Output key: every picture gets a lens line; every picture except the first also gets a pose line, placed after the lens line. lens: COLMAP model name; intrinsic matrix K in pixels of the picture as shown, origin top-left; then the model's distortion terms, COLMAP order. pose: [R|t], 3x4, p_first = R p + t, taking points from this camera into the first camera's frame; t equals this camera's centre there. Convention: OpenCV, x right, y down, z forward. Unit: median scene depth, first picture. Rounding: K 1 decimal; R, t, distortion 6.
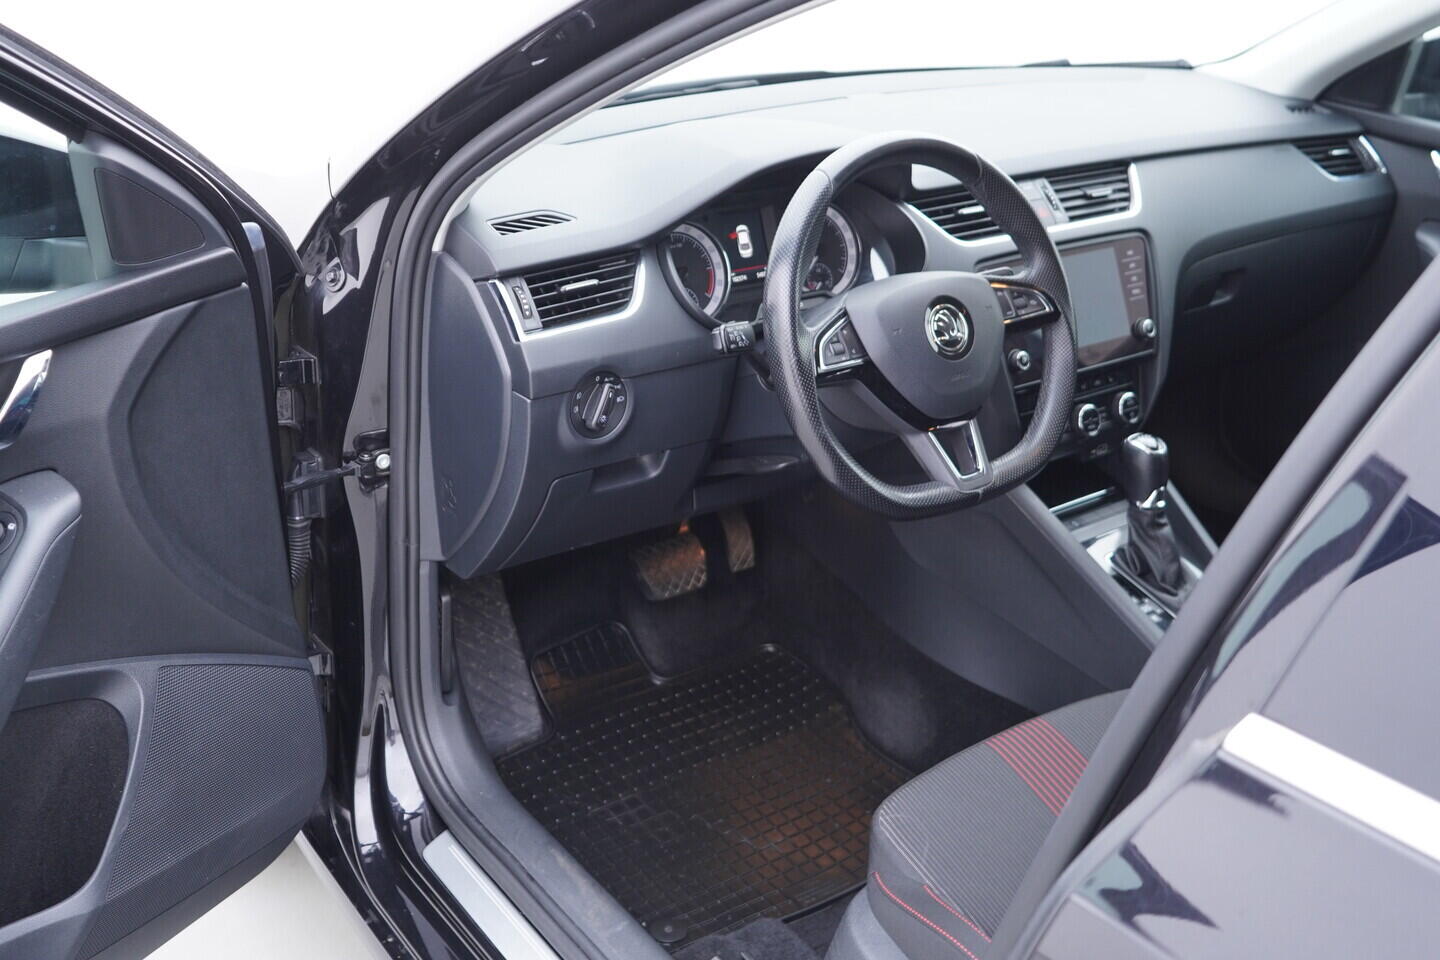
lens RADIAL K [[1492.3, 0, 720.4], [0, 1492.3, 475.8], [0, 0, 1]] dist [0.000734, 0.000000]
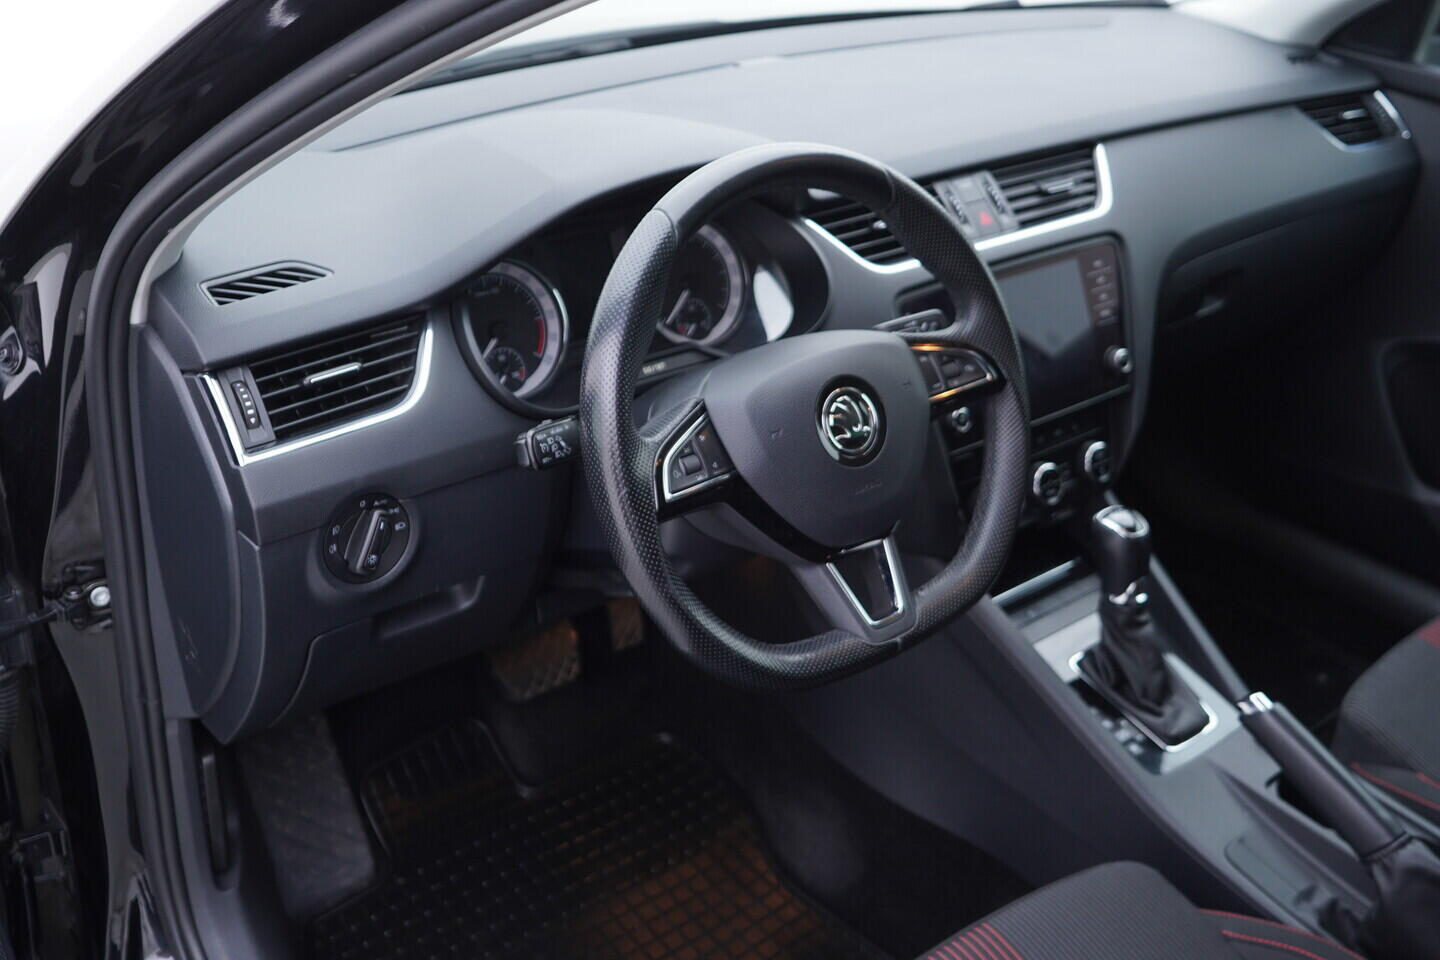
lens RADIAL K [[1492.3, 0, 720.6], [0, 1492.3, 475.9], [0, 0, 1]] dist [0.000734, 0.000000]
pose [[0.999427, -0.026018, 0.021656, 0.063654], [0.024660, 0.997848, 0.060757, -0.100870], [-0.023191, -0.060188, 0.997918, 0.242114]]
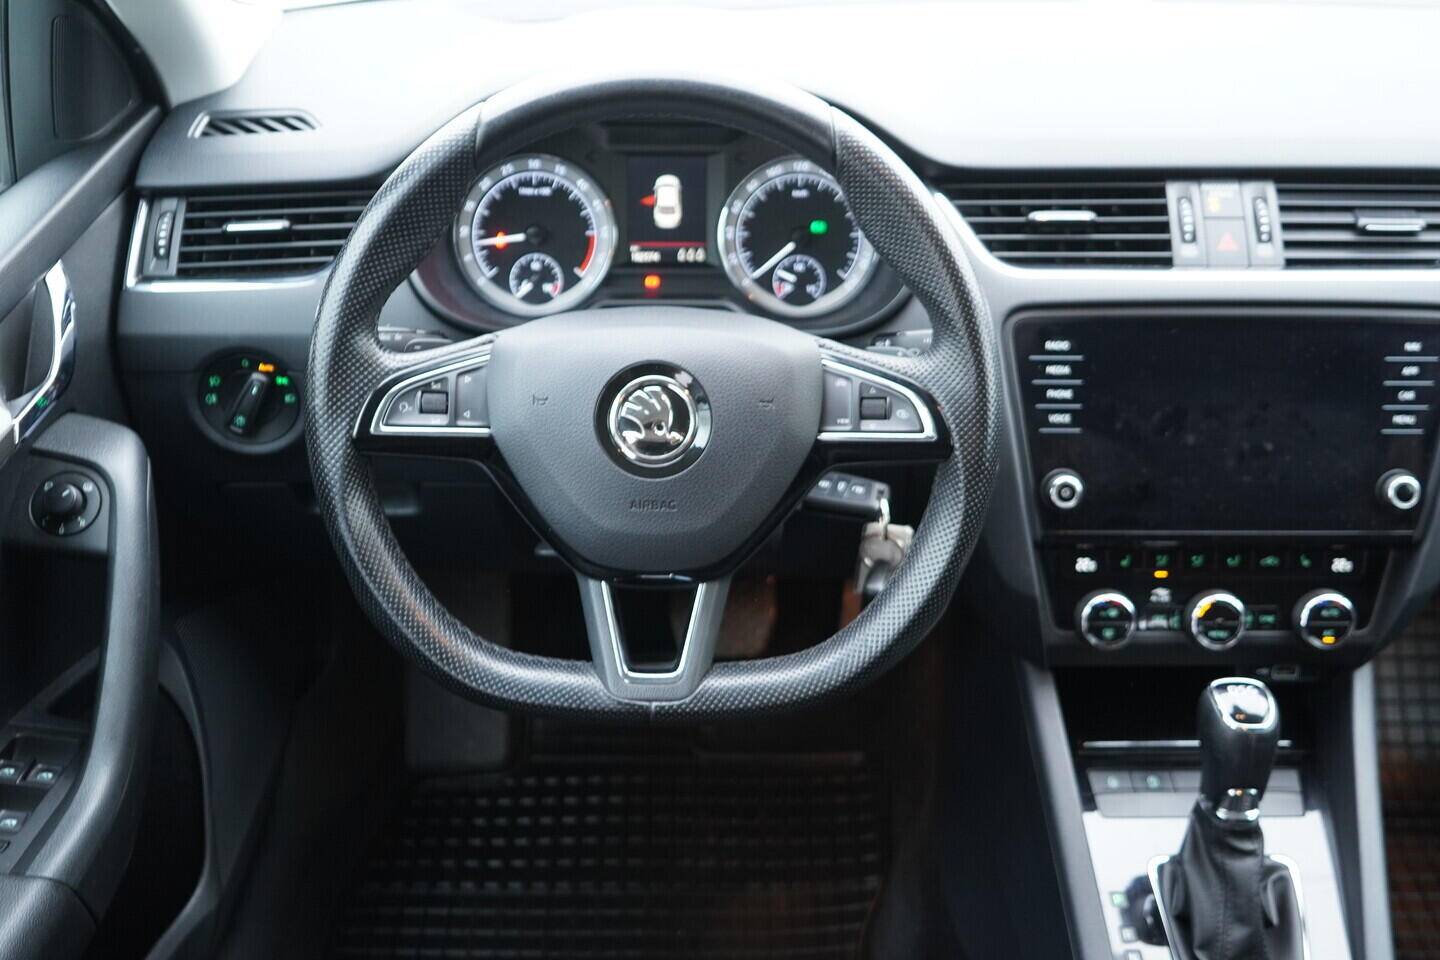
lens RADIAL K [[1492.3, 0, 719.6], [0, 1492.3, 472.8], [0, 0, 1]] dist [0.000734, 0.000000]
pose [[0.806969, 0.271091, -0.524701, 0.407562], [-0.222855, 0.962522, 0.154552, -0.148102], [0.546934, -0.007787, 0.837140, 0.461397]]
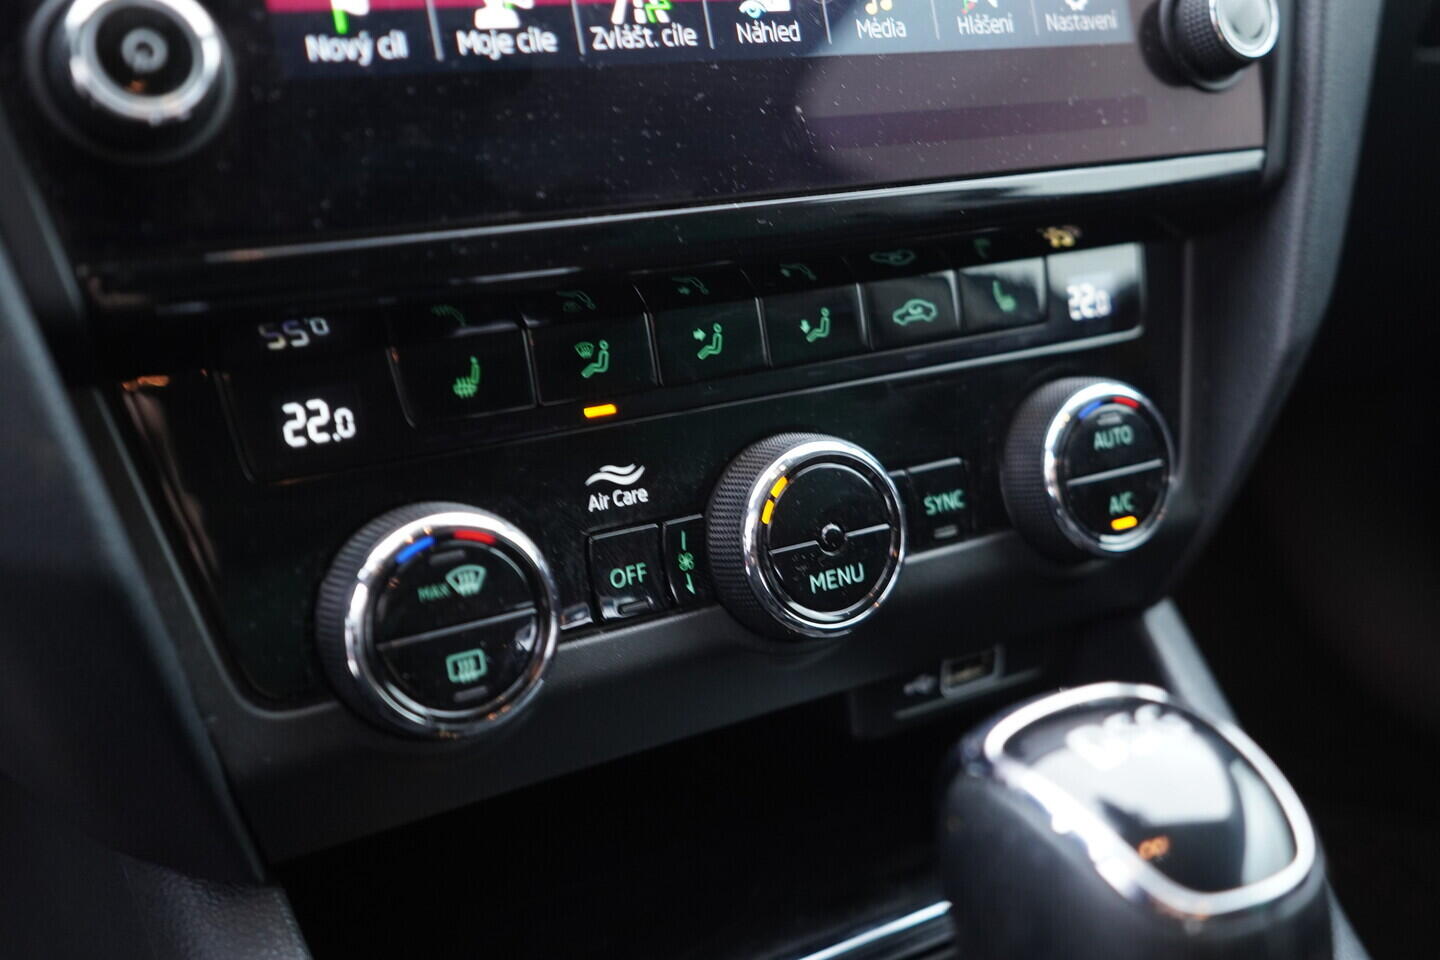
lens RADIAL K [[1492.3, 0, 728.9], [0, 1492.3, 472.8], [0, 0, 1]] dist [0.000734, 0.000000]
pose [[0.995415, 0.049064, -0.082109, 0.270902], [-0.050254, 0.998658, -0.012485, -0.044948], [0.081386, 0.016554, 0.996545, 0.911466]]
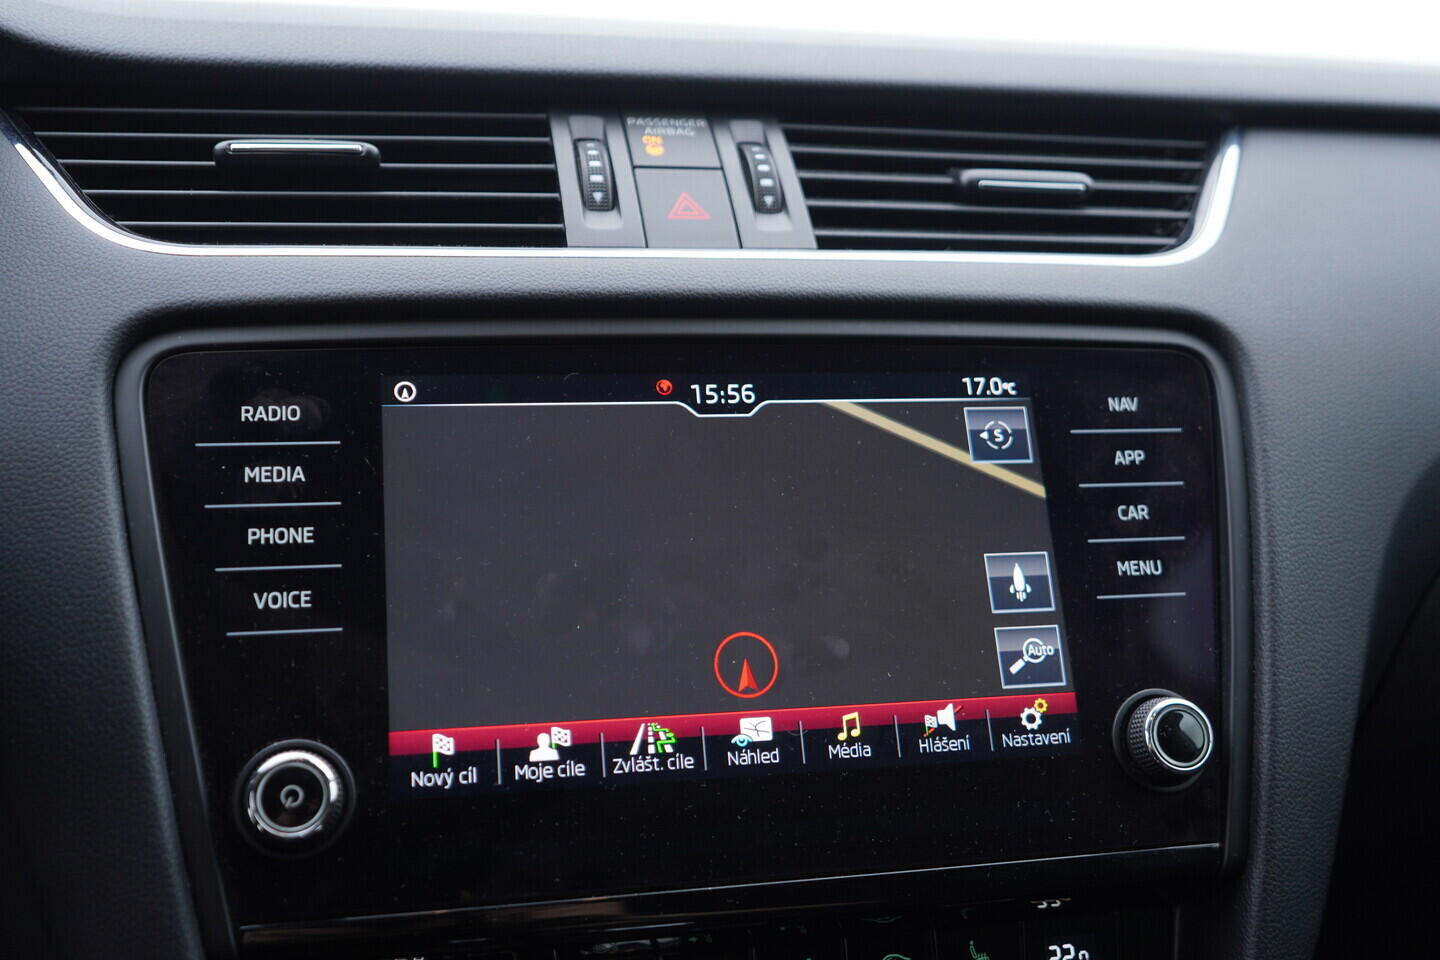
lens RADIAL K [[1492.3, 0, 723.3], [0, 1492.3, 485.9], [0, 0, 1]] dist [0.000734, 0.000000]
pose [[0.914539, 0.028308, -0.403506, 0.346122], [-0.144406, 0.954662, -0.260321, -0.075387], [0.377843, 0.296342, 0.877164, 0.861245]]
